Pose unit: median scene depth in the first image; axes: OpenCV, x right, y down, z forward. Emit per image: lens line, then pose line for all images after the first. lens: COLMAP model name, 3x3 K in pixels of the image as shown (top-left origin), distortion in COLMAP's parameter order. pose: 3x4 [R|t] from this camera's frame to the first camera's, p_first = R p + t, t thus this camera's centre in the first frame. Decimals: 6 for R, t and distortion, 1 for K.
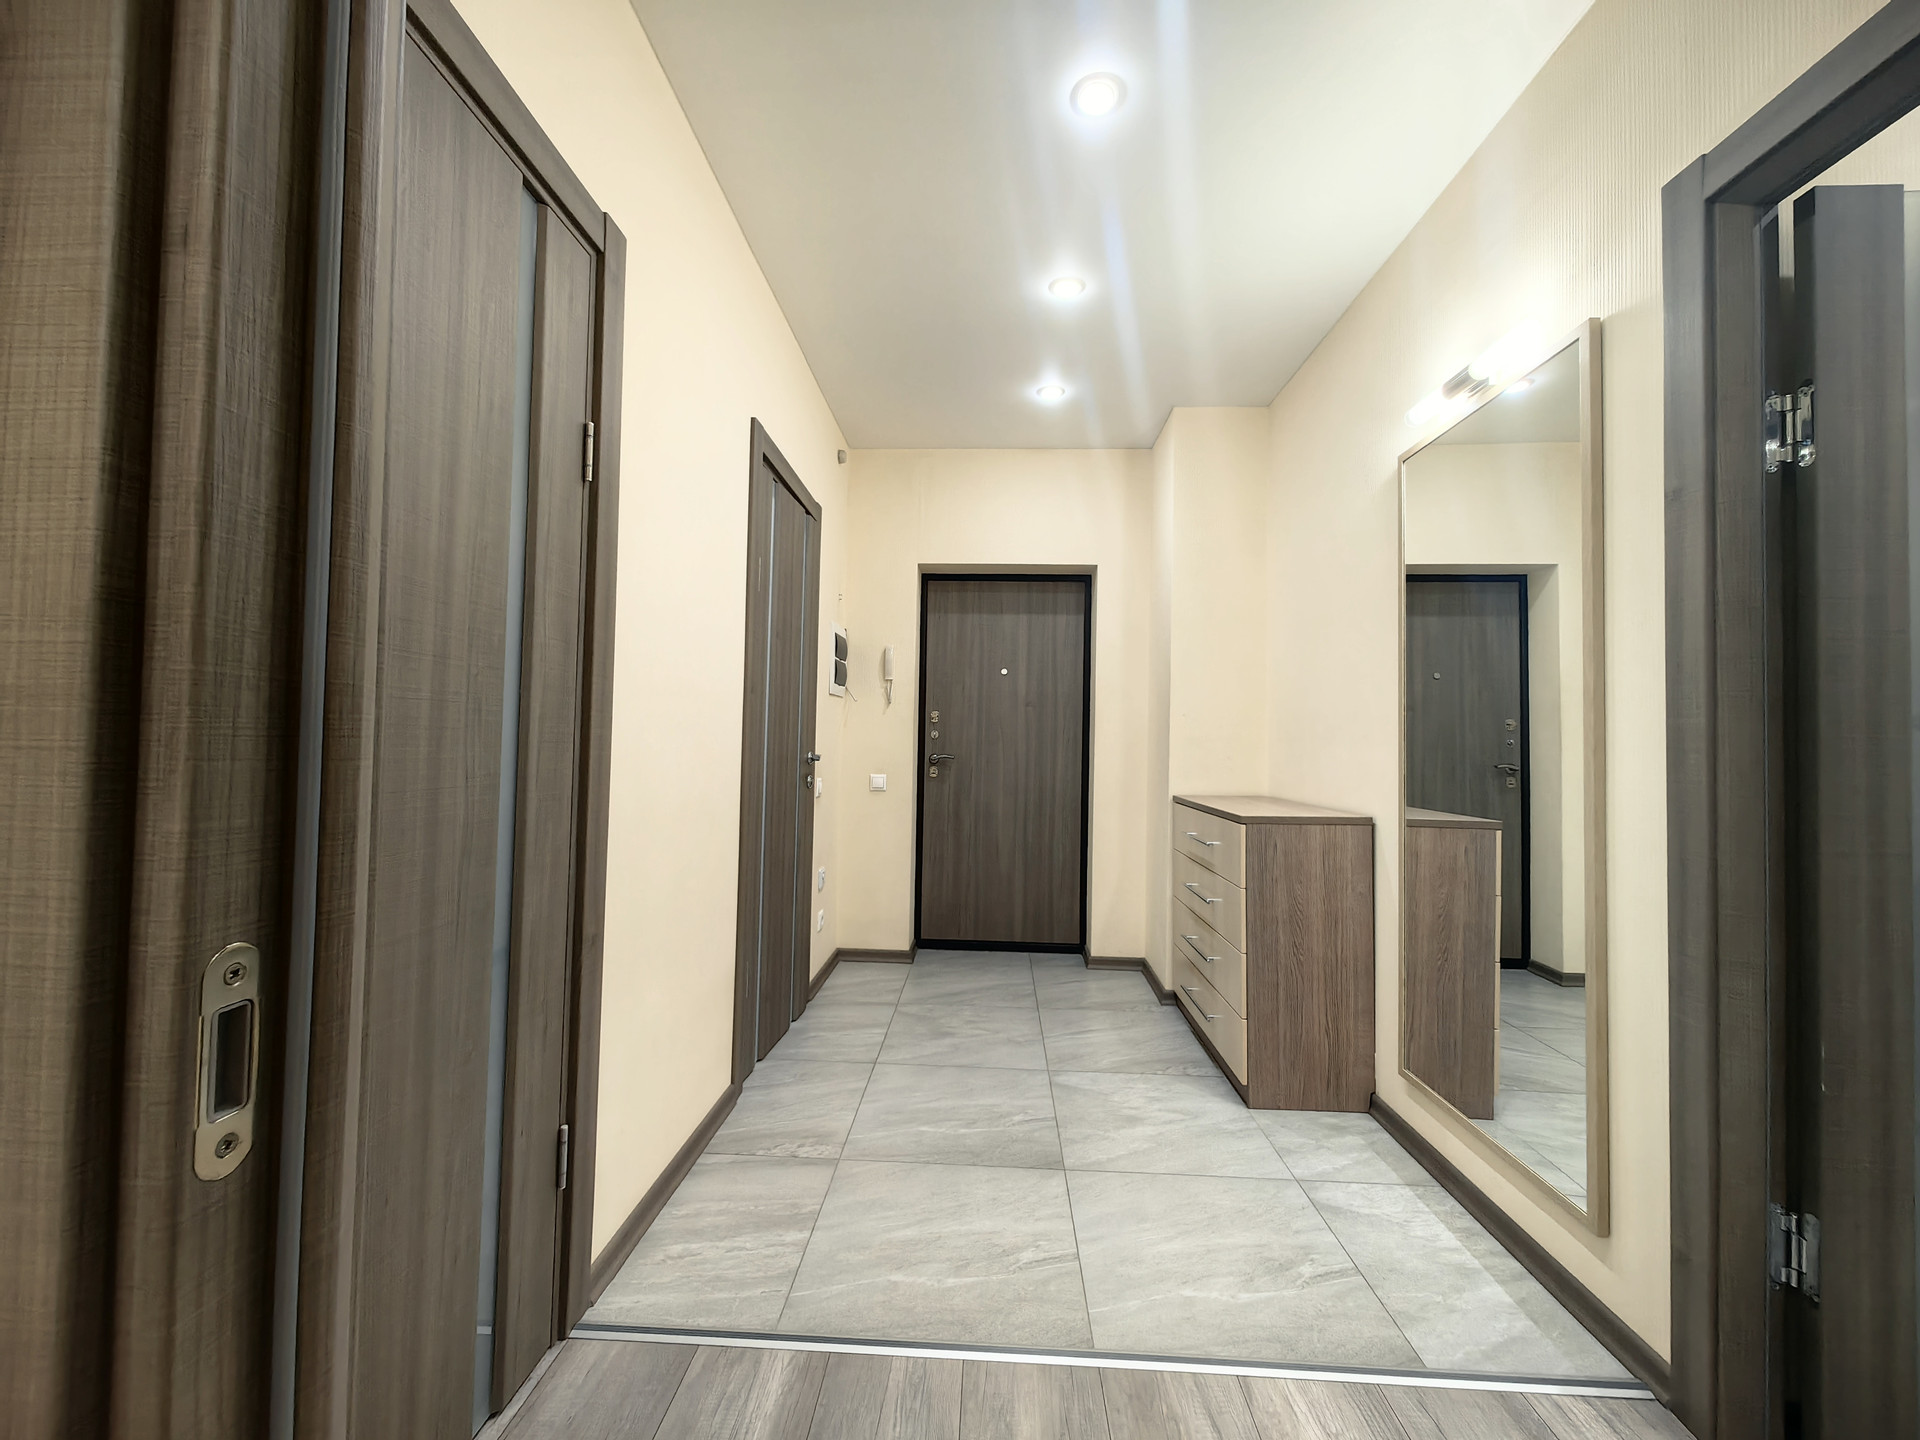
lens RADIAL K [[743.5, 0, 968.4], [0, 743.5, 755.5], [0, 0, 1]] dist [0.004828, 0.000232]
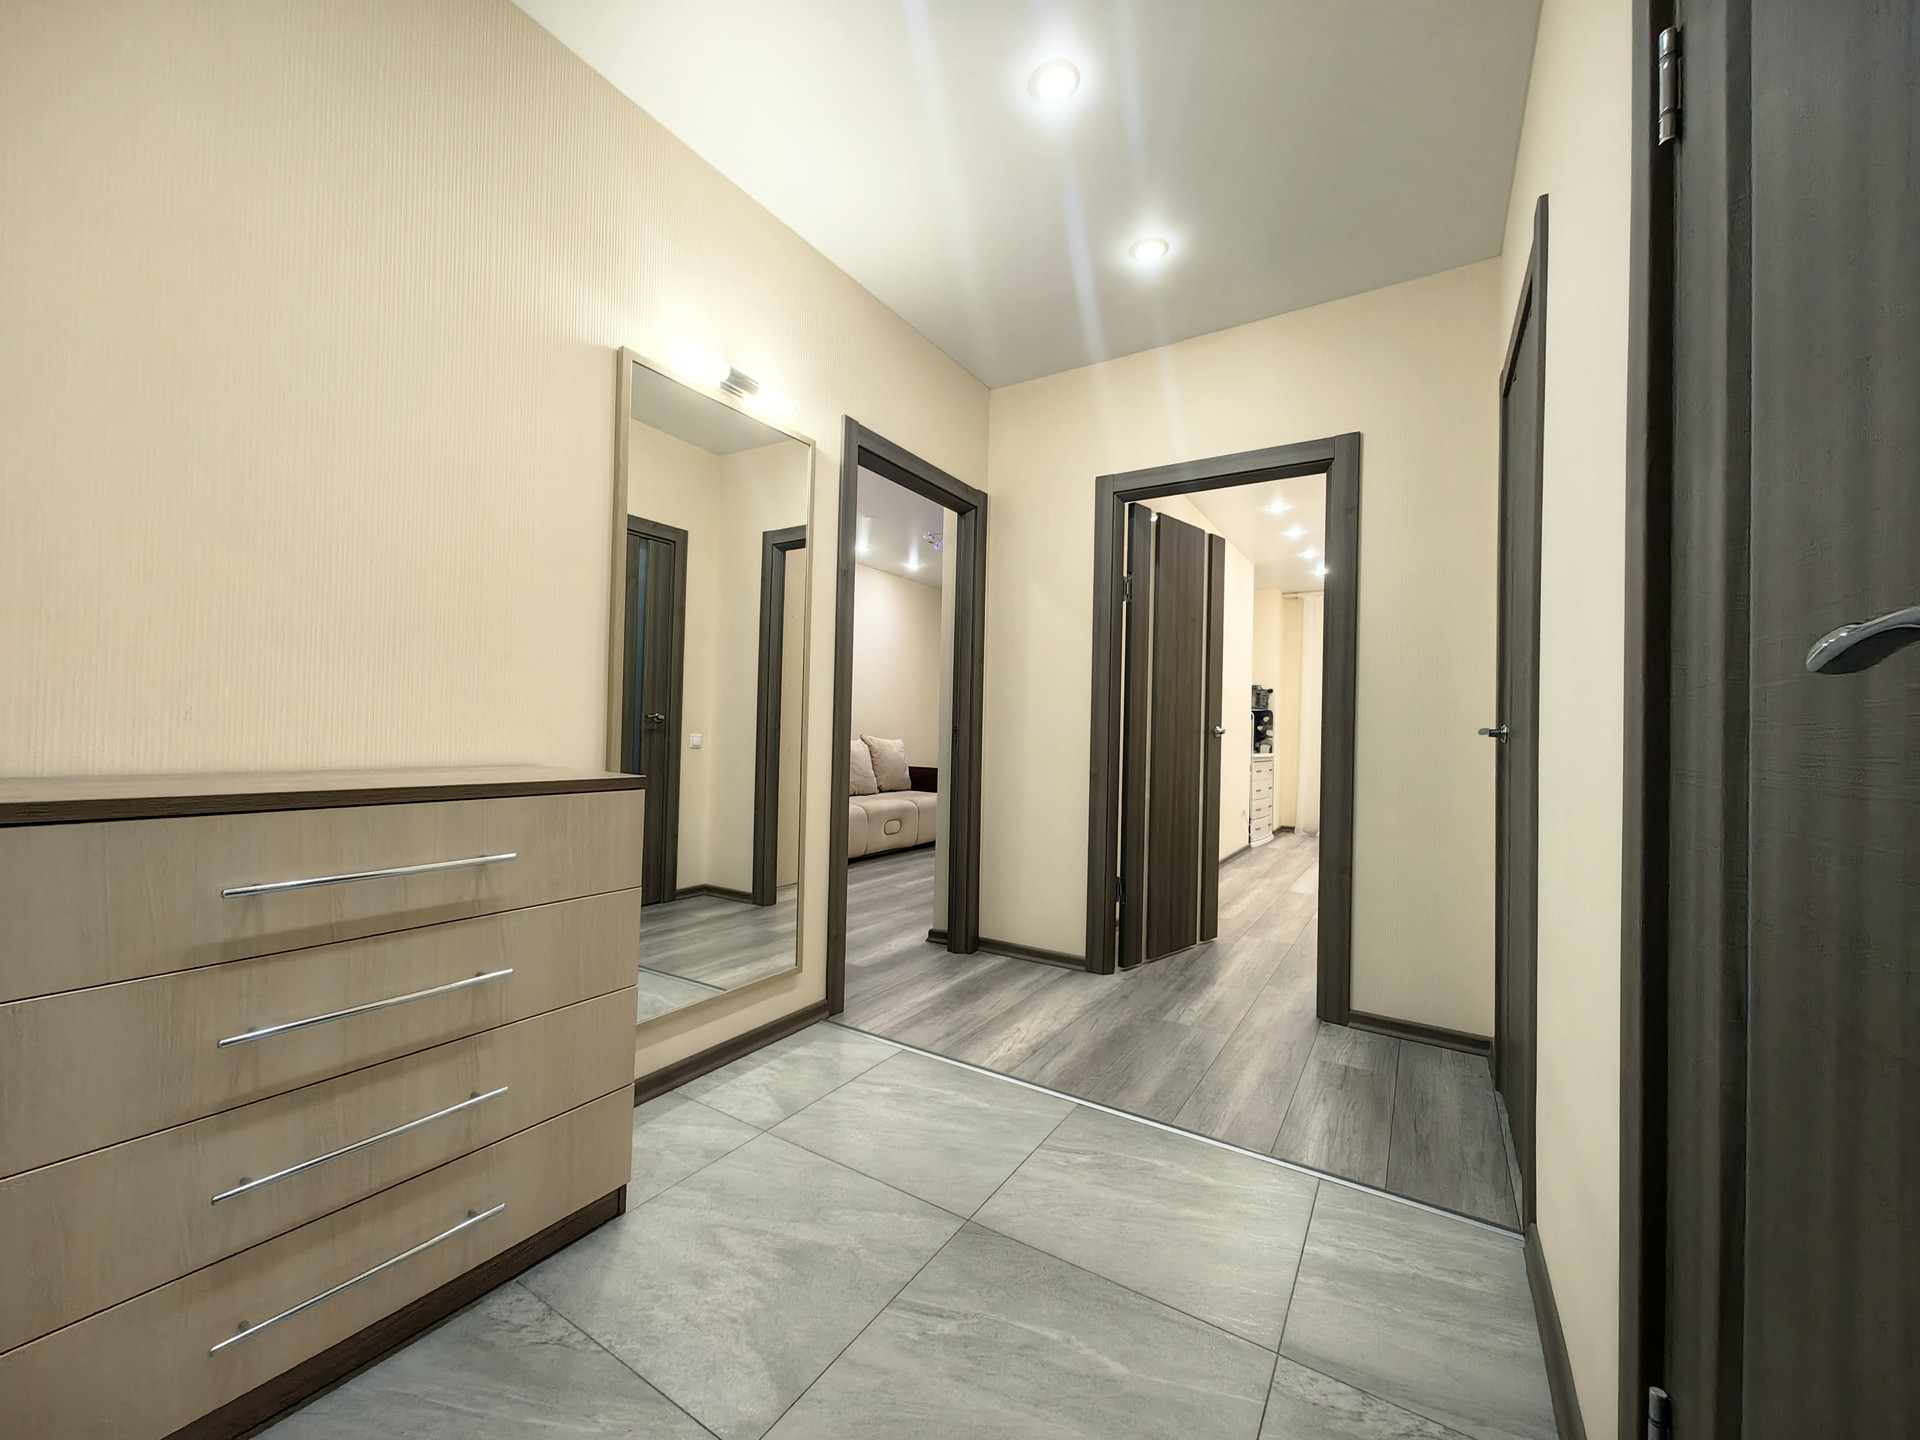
lens RADIAL K [[743.5, 0, 969.6], [0, 743.5, 720.6], [0, 0, 1]] dist [0.004828, 0.000232]
pose [[-0.871269, -0.033102, 0.489689, -0.239389], [-0.034333, 0.999389, 0.006470, 0.024973], [-0.489604, -0.011176, -0.871873, 1.691359]]
